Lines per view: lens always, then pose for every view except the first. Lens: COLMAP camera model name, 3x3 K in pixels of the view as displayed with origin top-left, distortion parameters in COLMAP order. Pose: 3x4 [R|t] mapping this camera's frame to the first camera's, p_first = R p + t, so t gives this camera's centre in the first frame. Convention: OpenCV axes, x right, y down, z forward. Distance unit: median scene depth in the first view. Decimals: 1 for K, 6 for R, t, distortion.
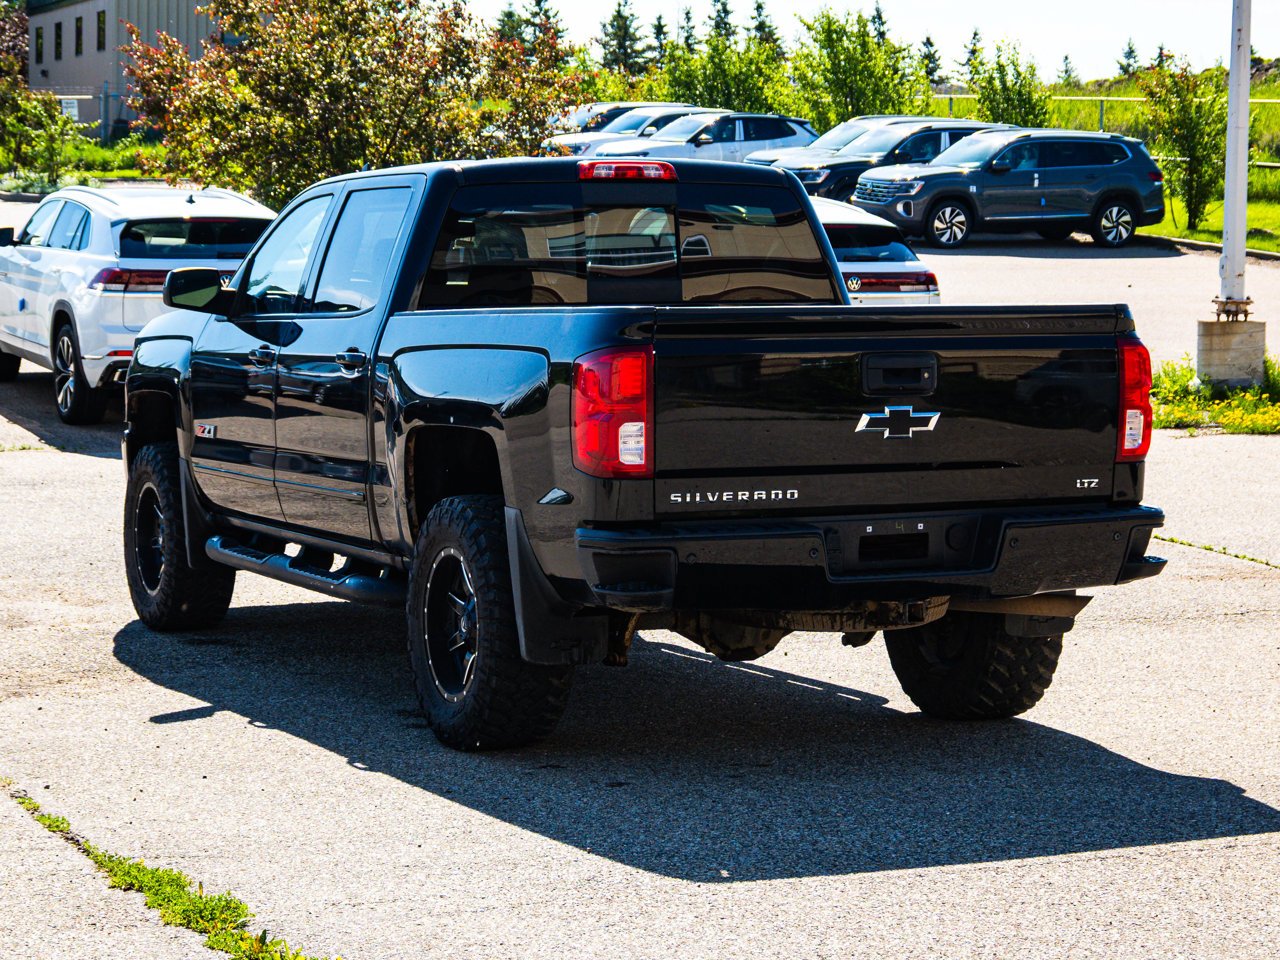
lens RADIAL K [[2977.7, 0, 640.0], [0, 2977.7, 480.0], [0, 0, 1]] dist [-0.011149, -0.077502]
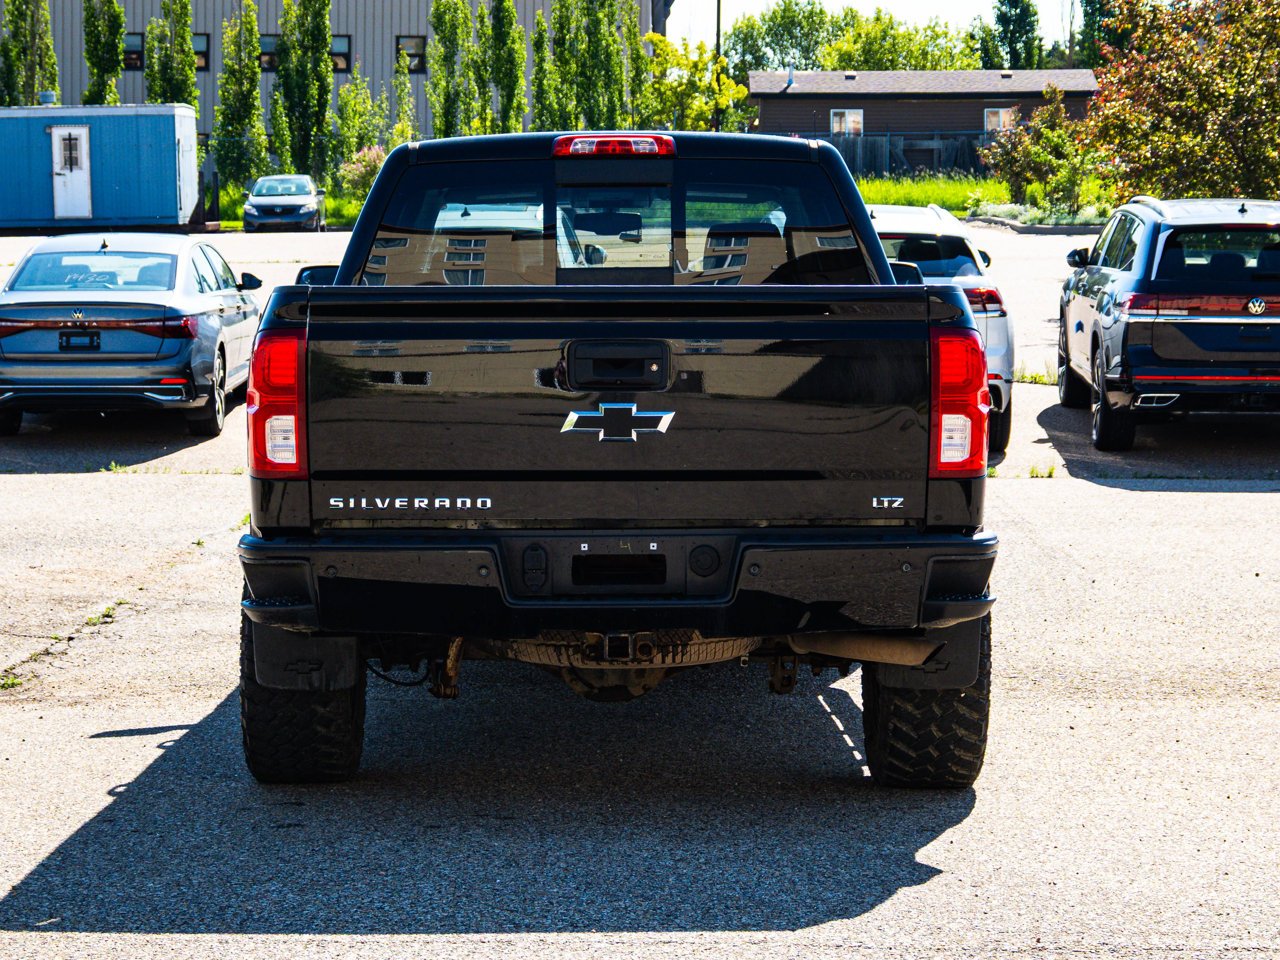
lens RADIAL K [[3088.2, 0, 661.1], [0, 3088.2, 480.5], [0, 0, 1]] dist [0.005499, 1.017574]
pose [[0.916402, 0.022119, -0.399648, 0.448940], [-0.029097, 0.999512, -0.011402, 0.006853], [0.399201, 0.022077, 0.916598, 0.196306]]
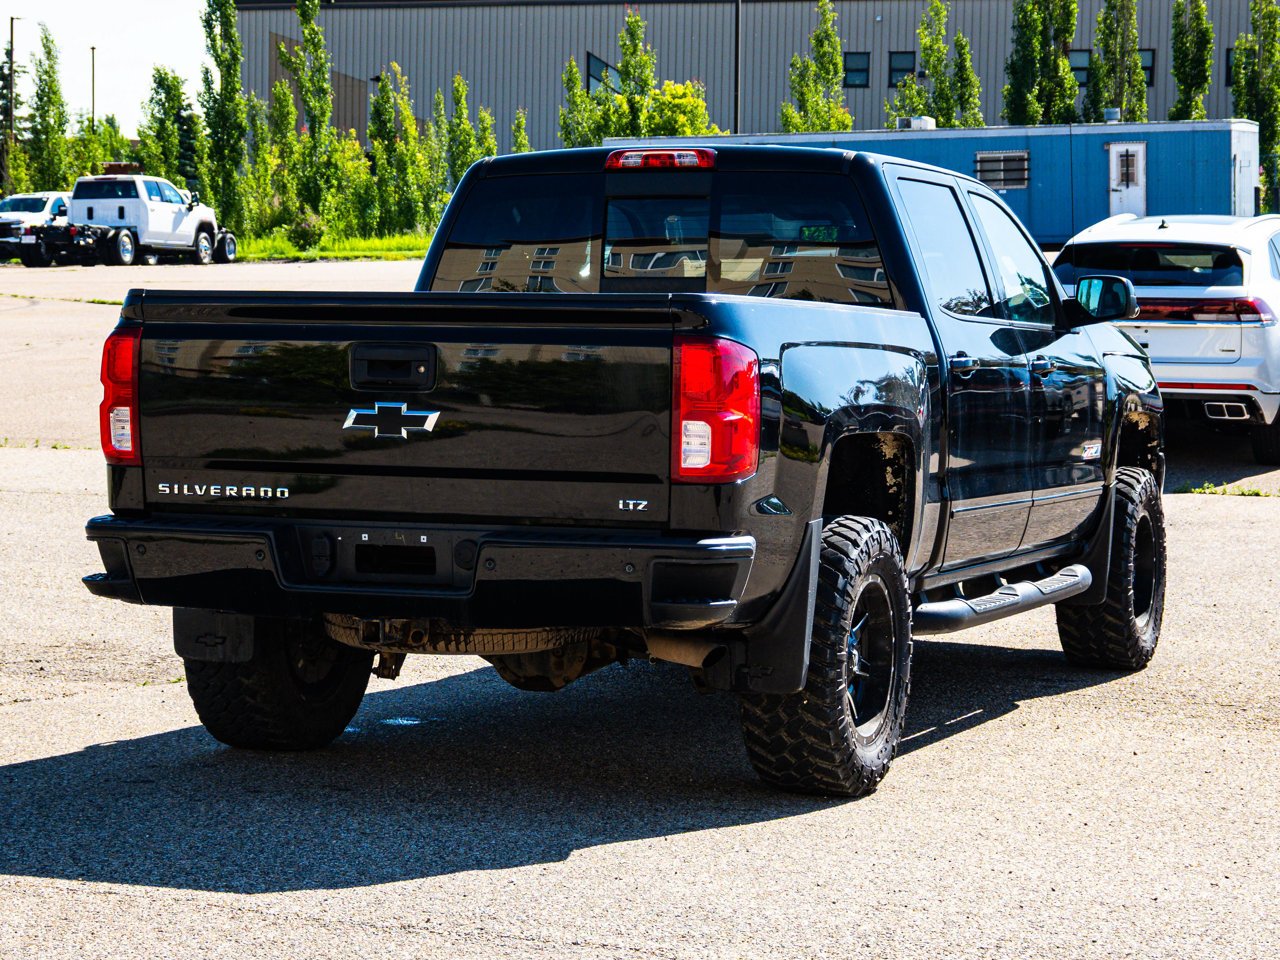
lens RADIAL K [[3183.6, 0, 830.0], [0, 3183.6, 478.6], [0, 0, 1]] dist [-0.111440, 0.871421]
pose [[0.726621, 0.044578, -0.685591, 0.838363], [-0.064588, 0.997906, -0.003569, -0.007020], [0.683996, 0.046875, 0.727978, 0.391222]]
